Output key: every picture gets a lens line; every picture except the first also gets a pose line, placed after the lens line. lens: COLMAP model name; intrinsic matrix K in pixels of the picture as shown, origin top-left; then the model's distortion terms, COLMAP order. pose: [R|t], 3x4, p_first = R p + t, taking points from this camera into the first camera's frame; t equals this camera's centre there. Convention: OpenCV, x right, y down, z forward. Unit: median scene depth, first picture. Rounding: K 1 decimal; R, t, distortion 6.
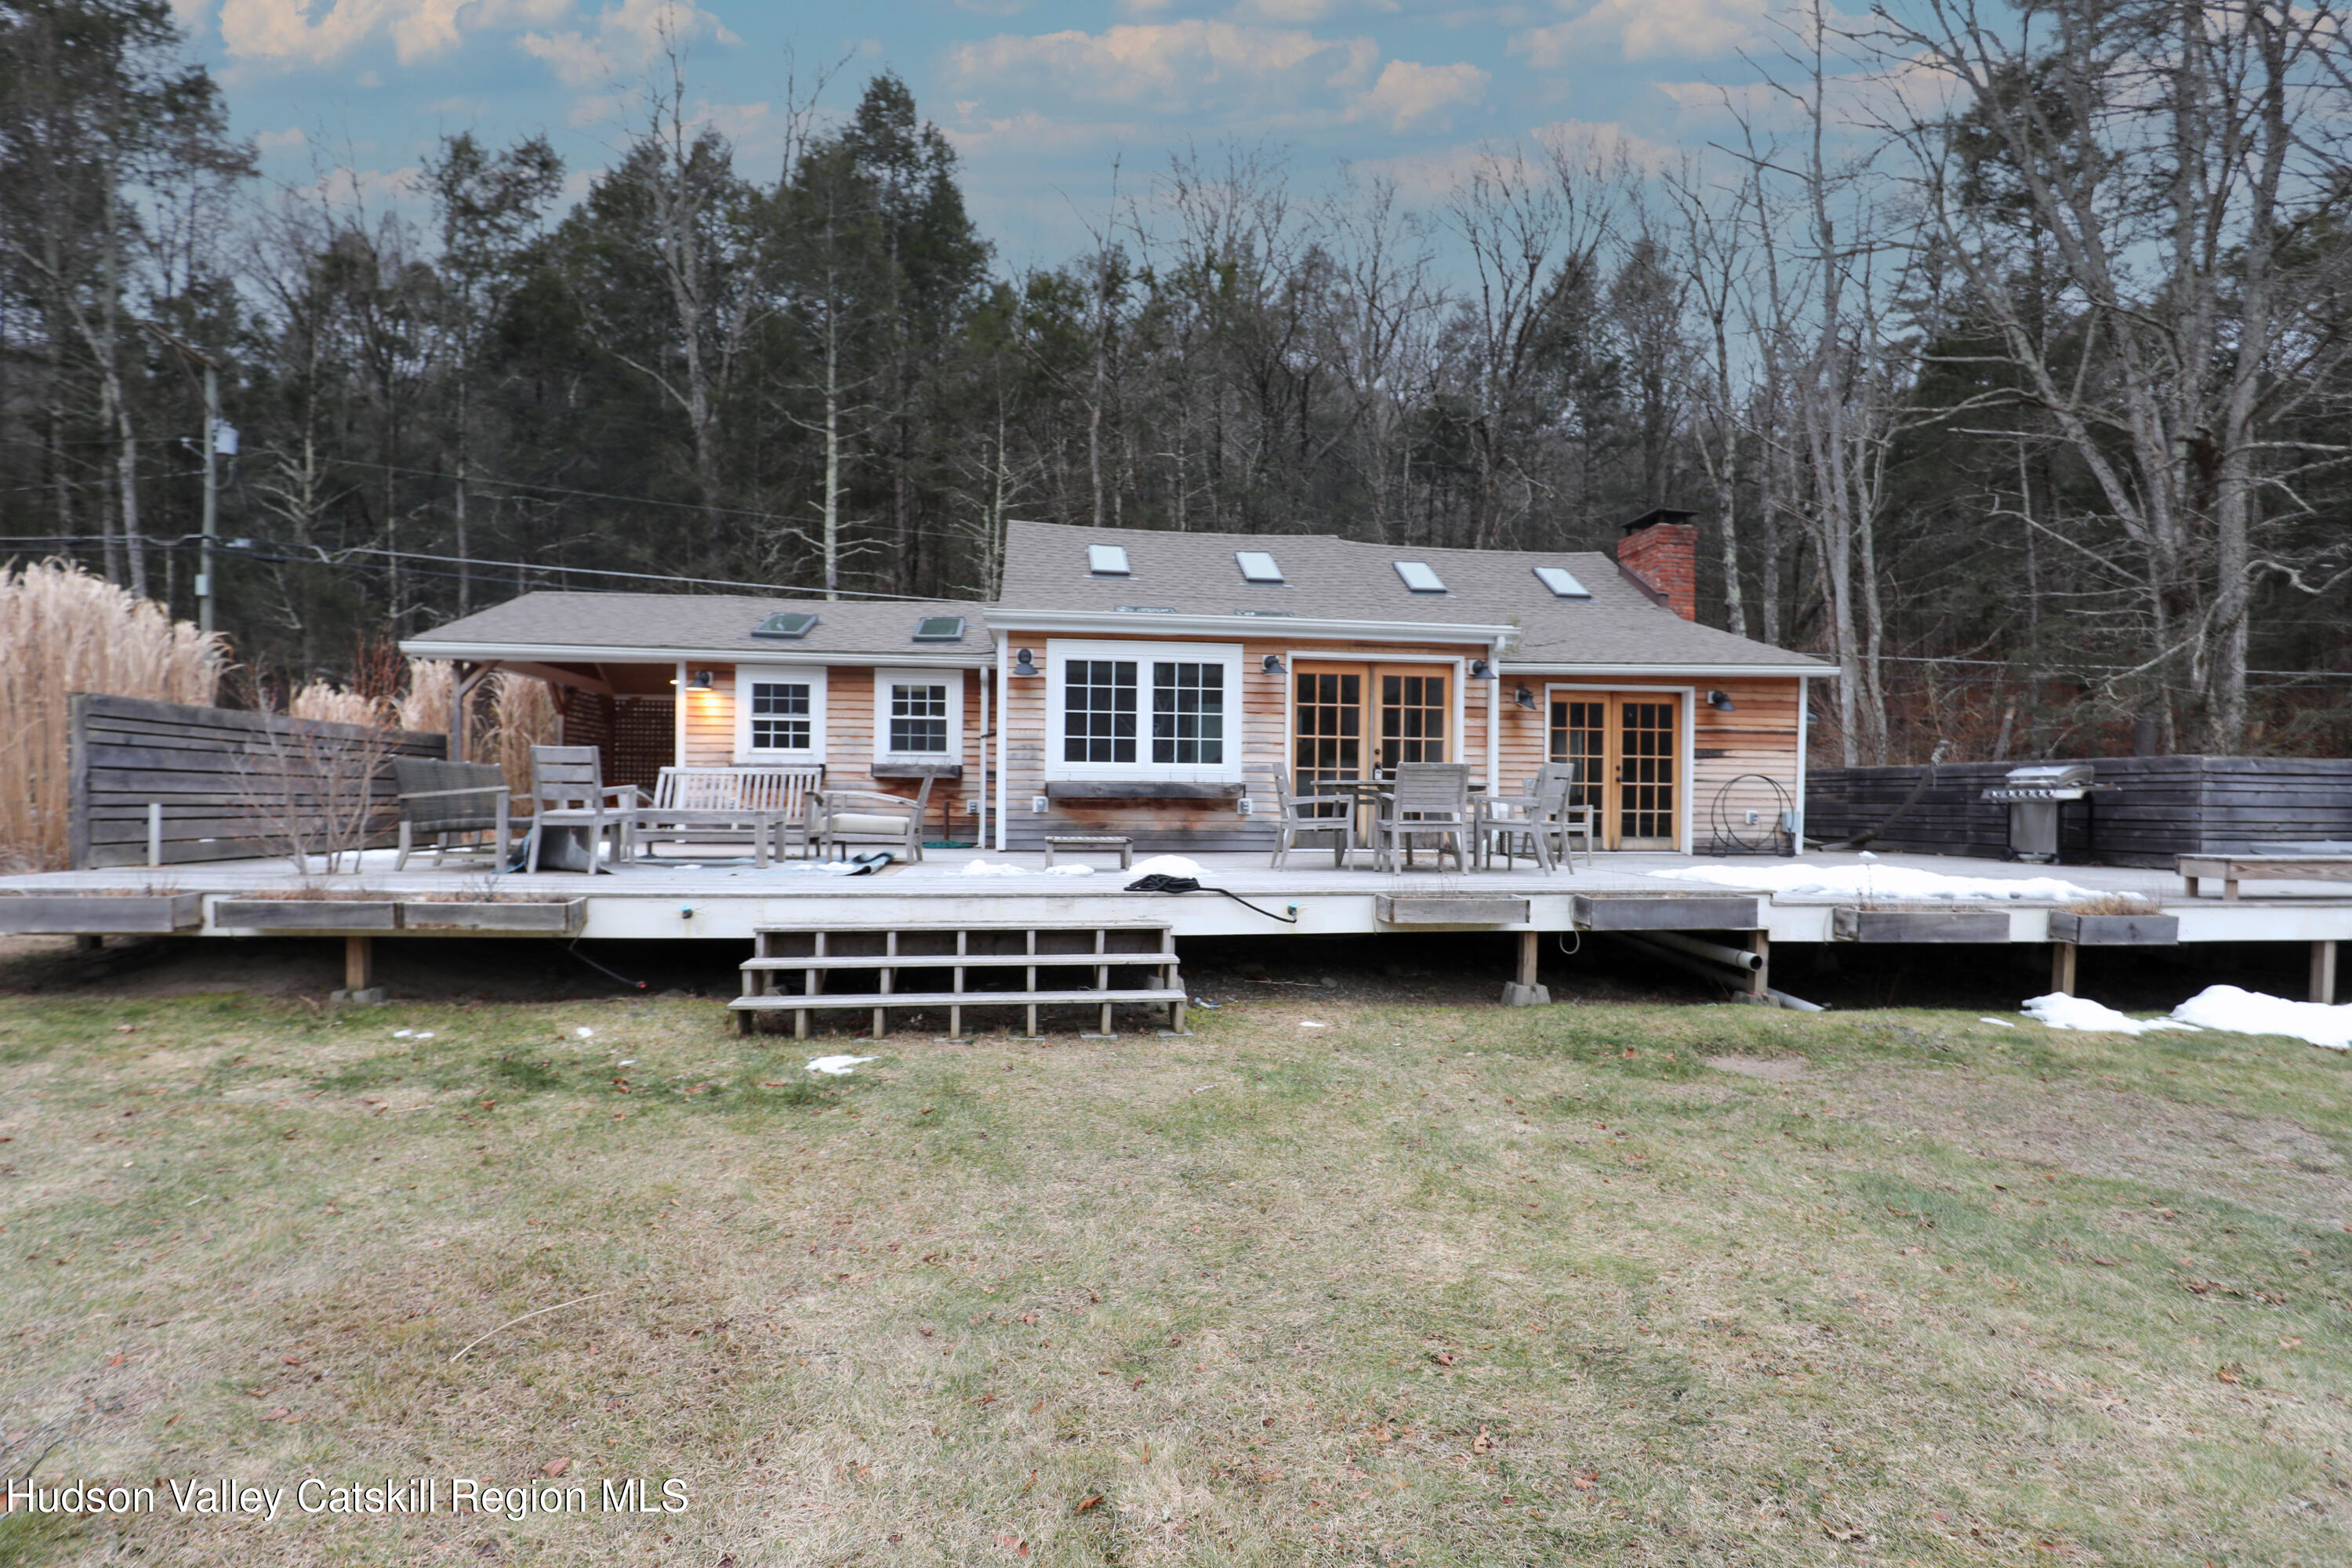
lens RADIAL K [[1082.8, 0, 1169.9], [0, 1082.8, 791.2], [0, 0, 1]] dist [-0.030952, 0.003920]
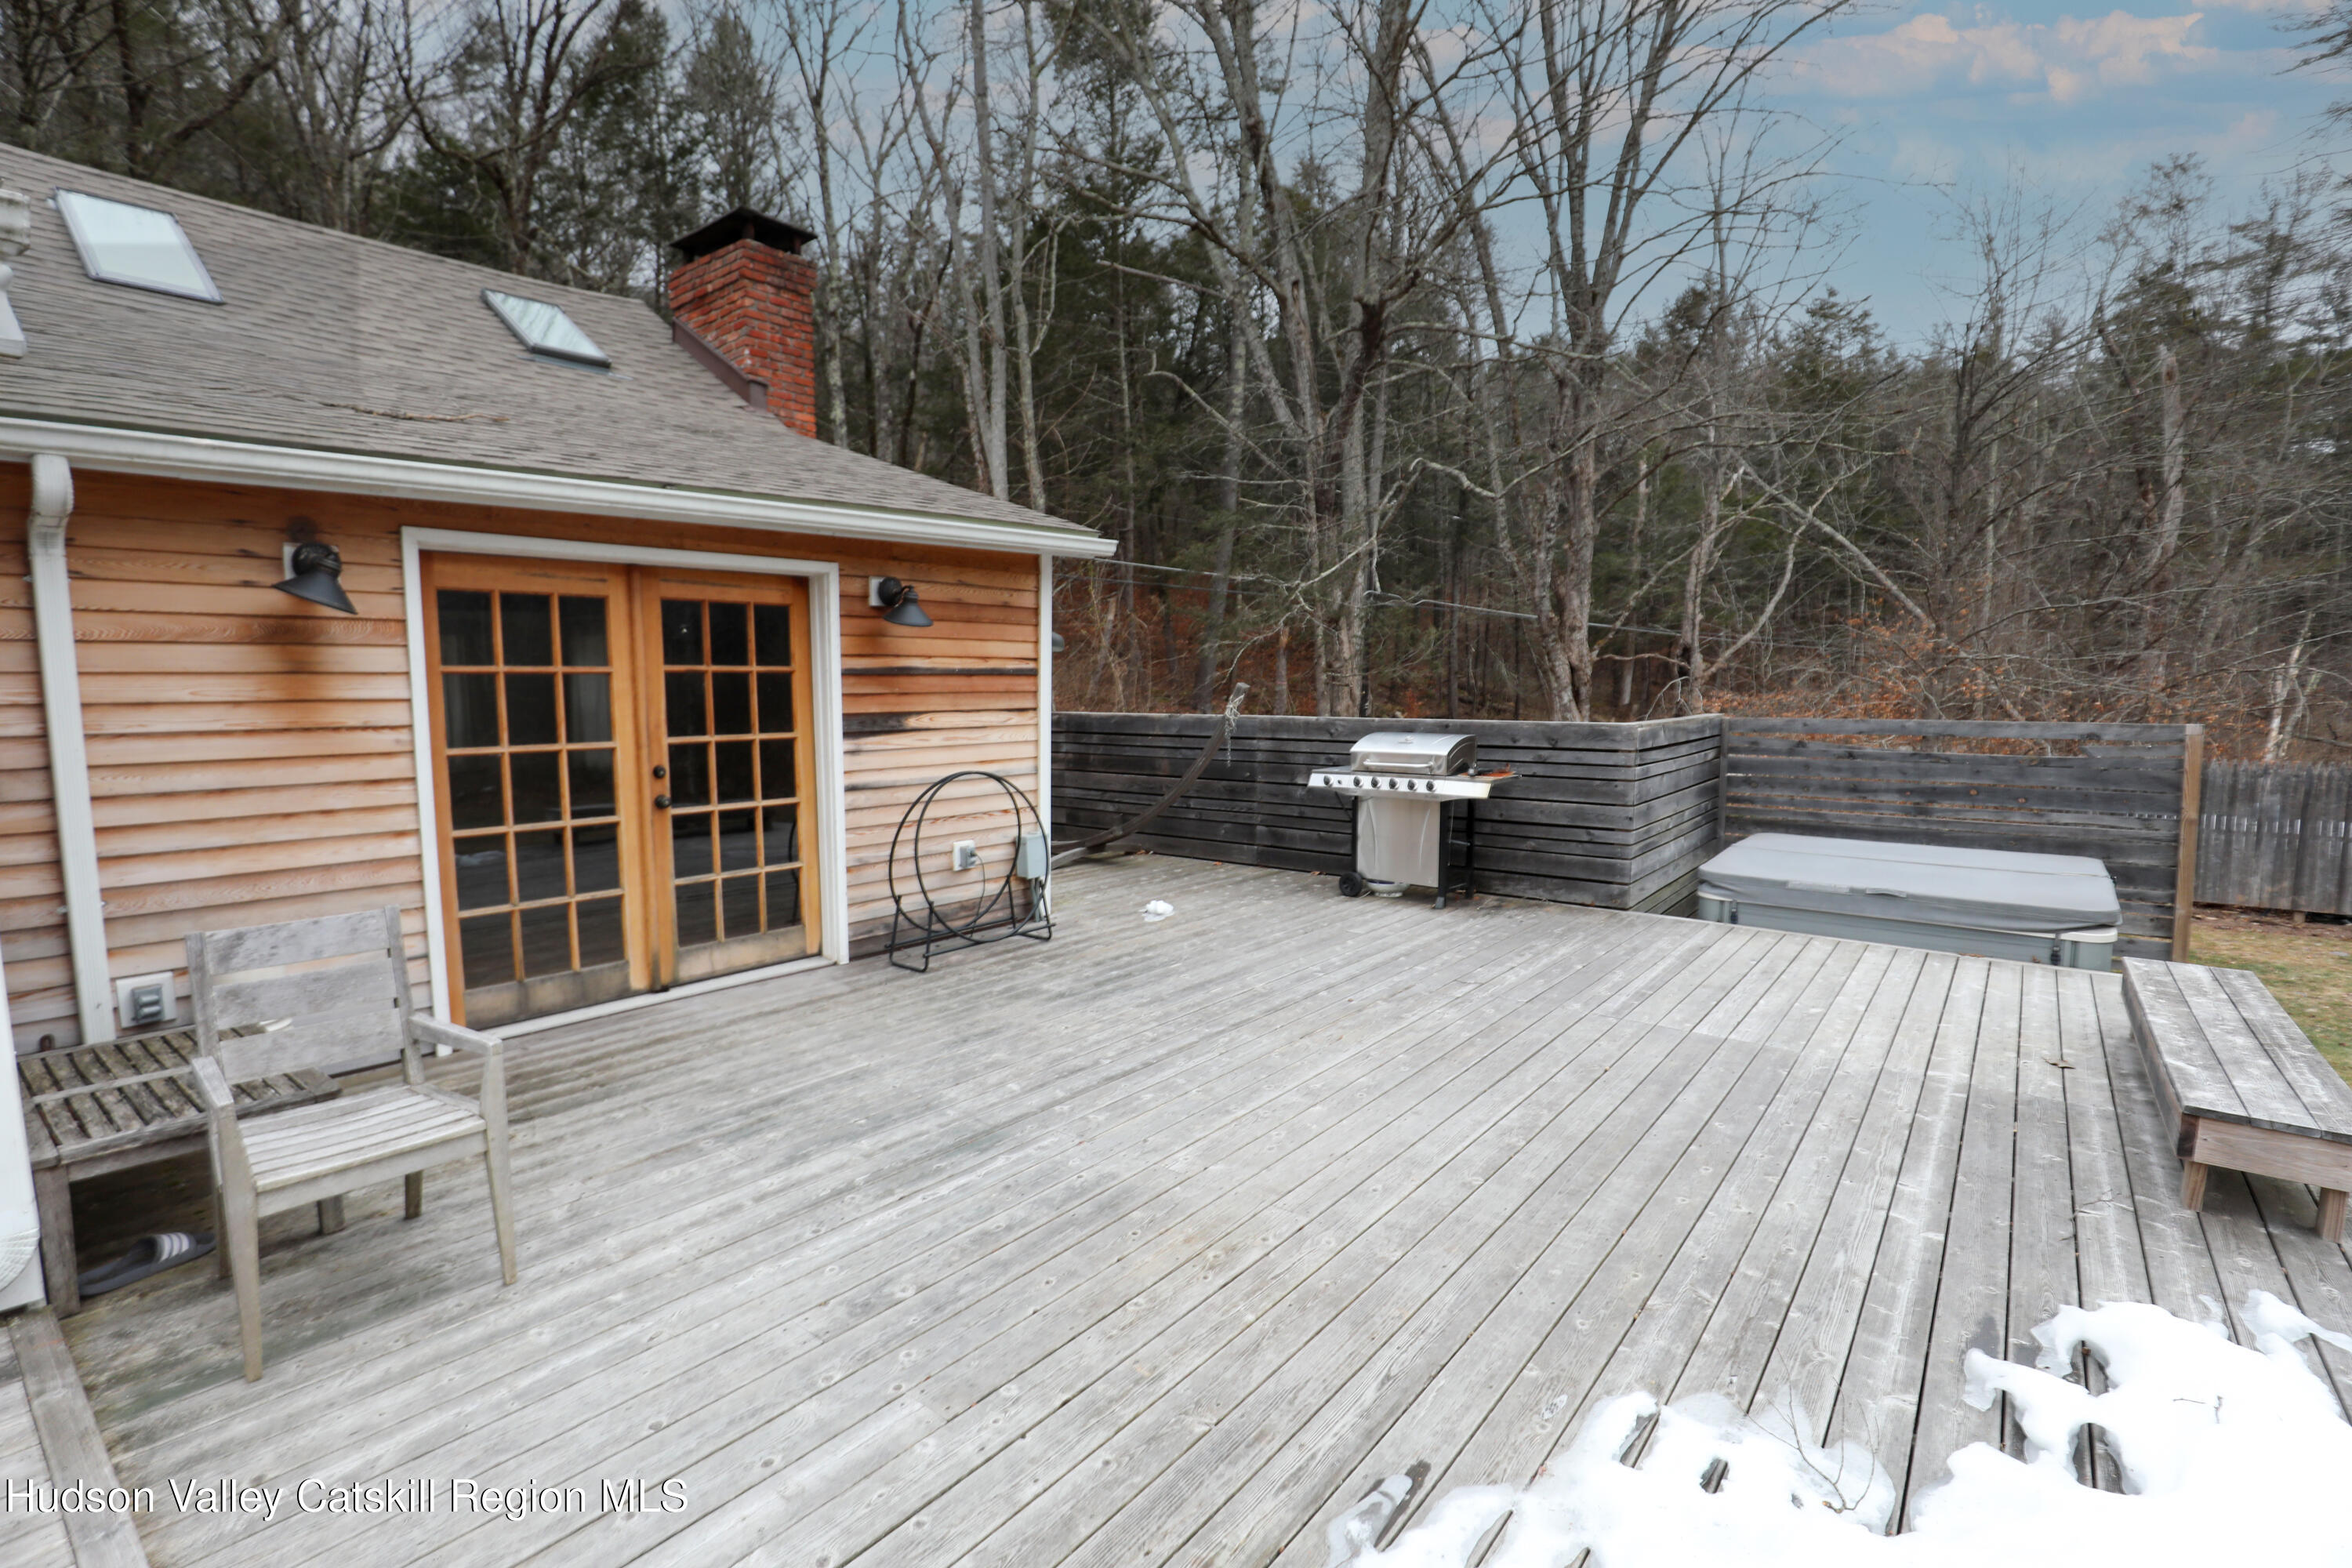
lens RADIAL K [[1082.8, 0, 1179.5], [0, 1082.8, 792.8], [0, 0, 1]] dist [-0.030952, 0.003920]
pose [[0.703684, -0.087505, 0.705104, 0.278050], [0.008379, 0.993340, 0.114913, -0.055968], [-0.710463, -0.074954, 0.699731, 0.604722]]
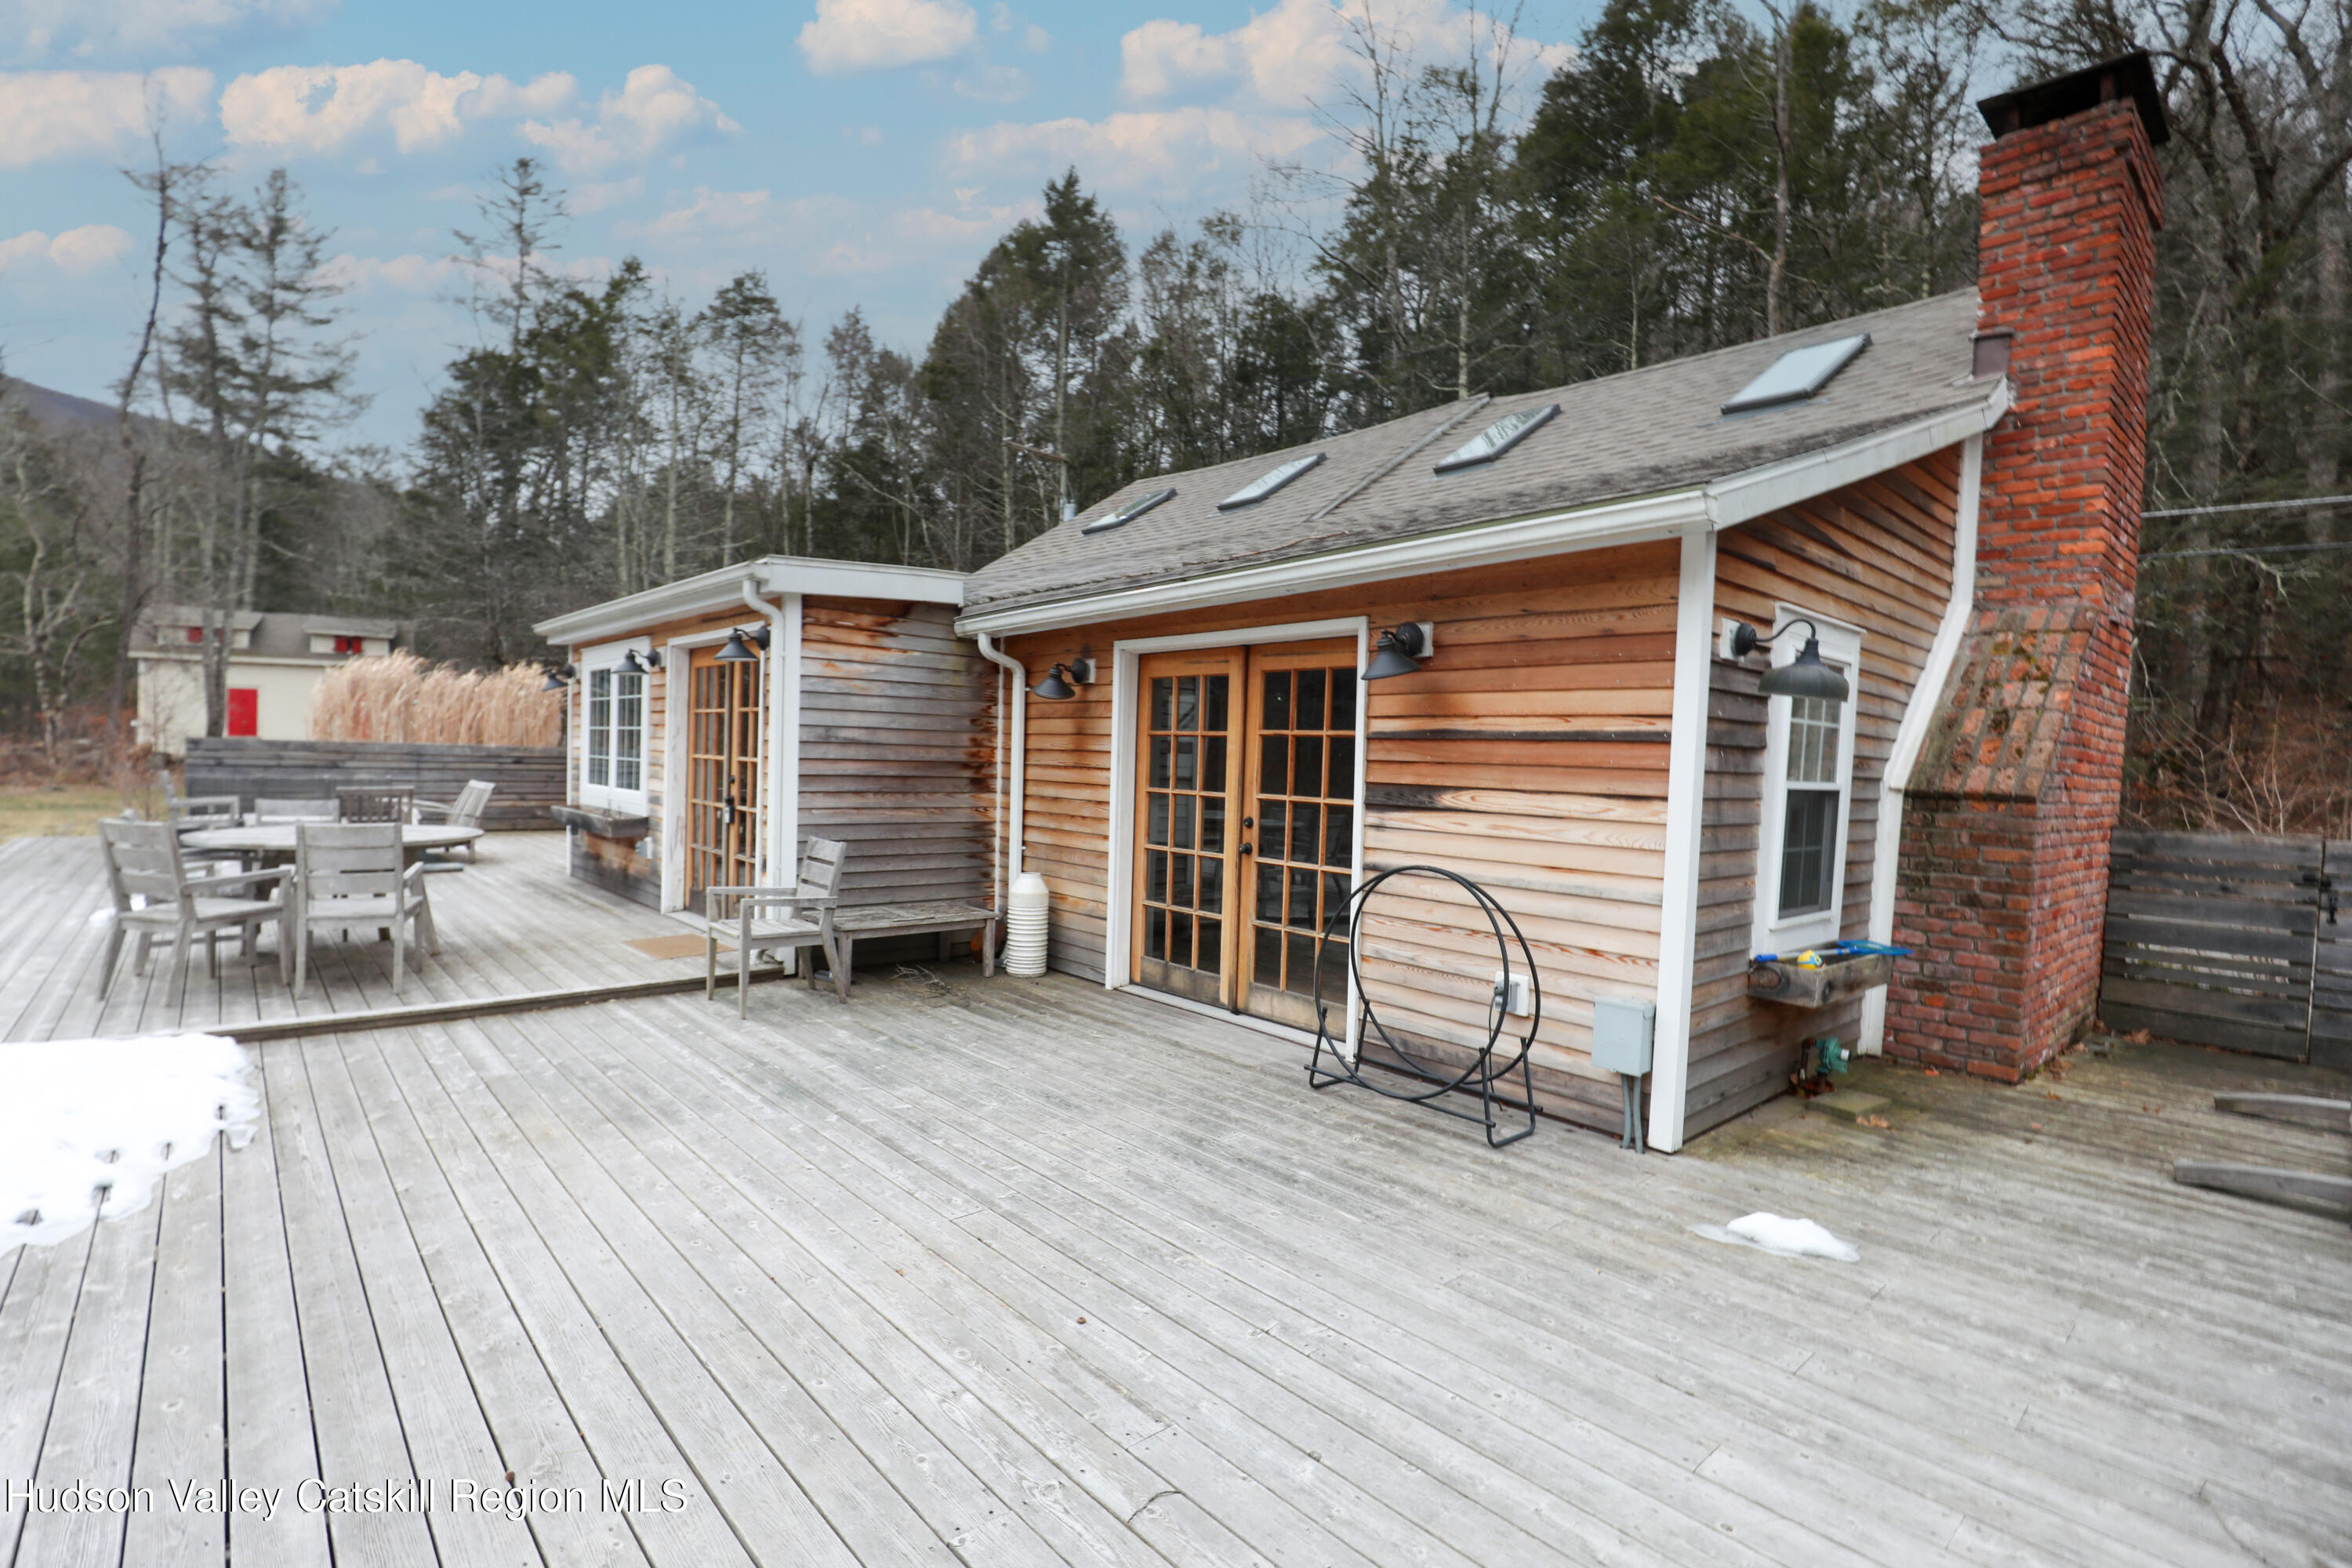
lens RADIAL K [[1082.8, 0, 1140.3], [0, 1082.8, 793.6], [0, 0, 1]] dist [-0.030952, 0.003920]
pose [[0.570191, 0.034367, -0.820793, 0.747148], [-0.018594, 0.999409, 0.028929, -0.044790], [0.821301, -0.001233, 0.570493, 0.714945]]
